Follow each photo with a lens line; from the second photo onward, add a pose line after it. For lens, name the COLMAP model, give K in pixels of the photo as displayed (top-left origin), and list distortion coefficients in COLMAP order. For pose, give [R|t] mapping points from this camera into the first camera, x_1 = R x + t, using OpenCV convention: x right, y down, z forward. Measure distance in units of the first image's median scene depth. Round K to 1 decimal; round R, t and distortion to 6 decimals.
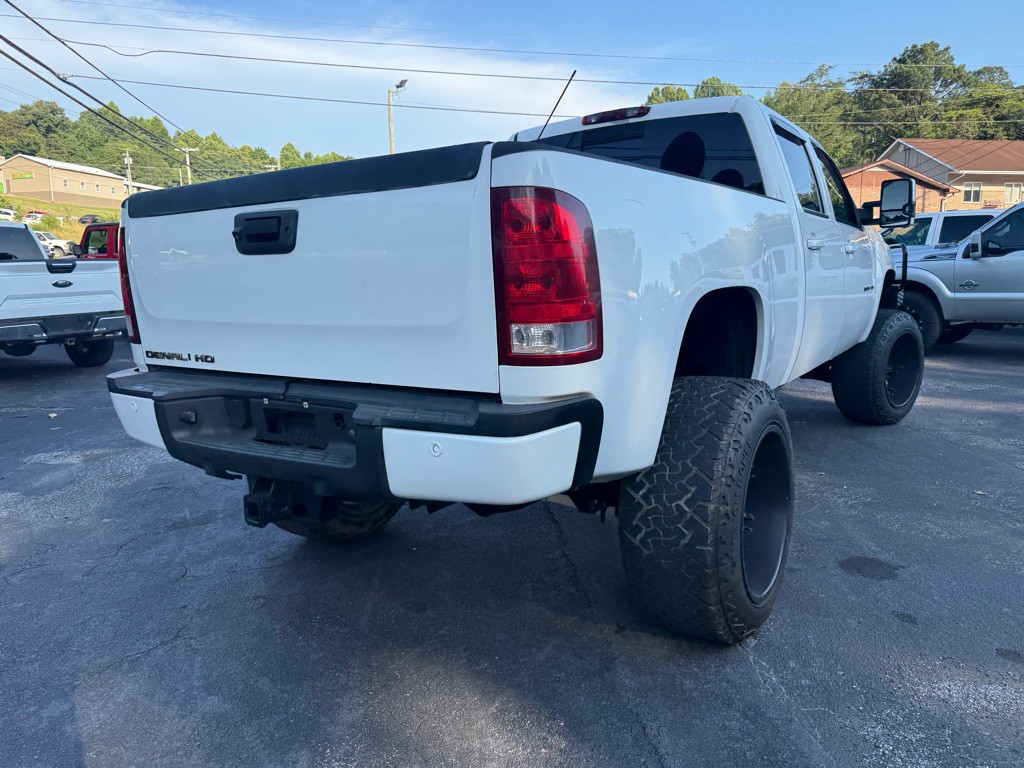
lens RADIAL K [[729.8, 0, 508.3], [0, 729.8, 387.4], [0, 0, 1]] dist [0.023016, -0.032818]
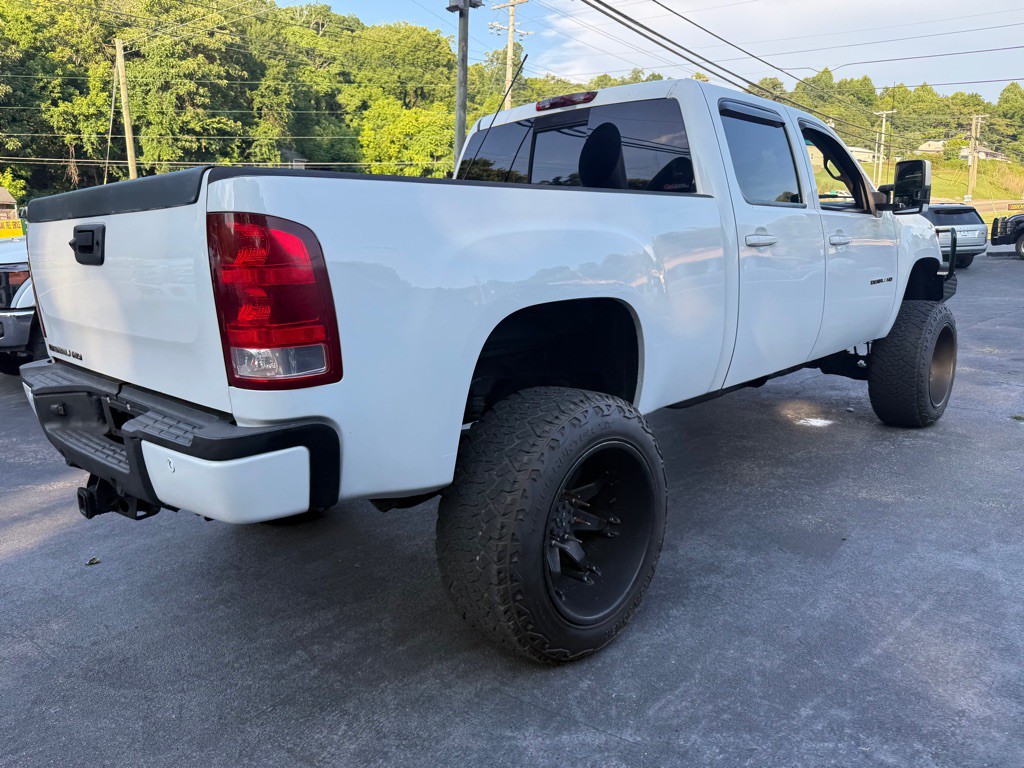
lens RADIAL K [[729.8, 0, 512.4], [0, 729.8, 390.7], [0, 0, 1]] dist [0.023016, -0.032818]
pose [[0.985855, 0.040785, -0.162563, 0.375673], [-0.032445, 0.998033, 0.053638, -0.063593], [0.164431, -0.047605, 0.985239, 0.039374]]
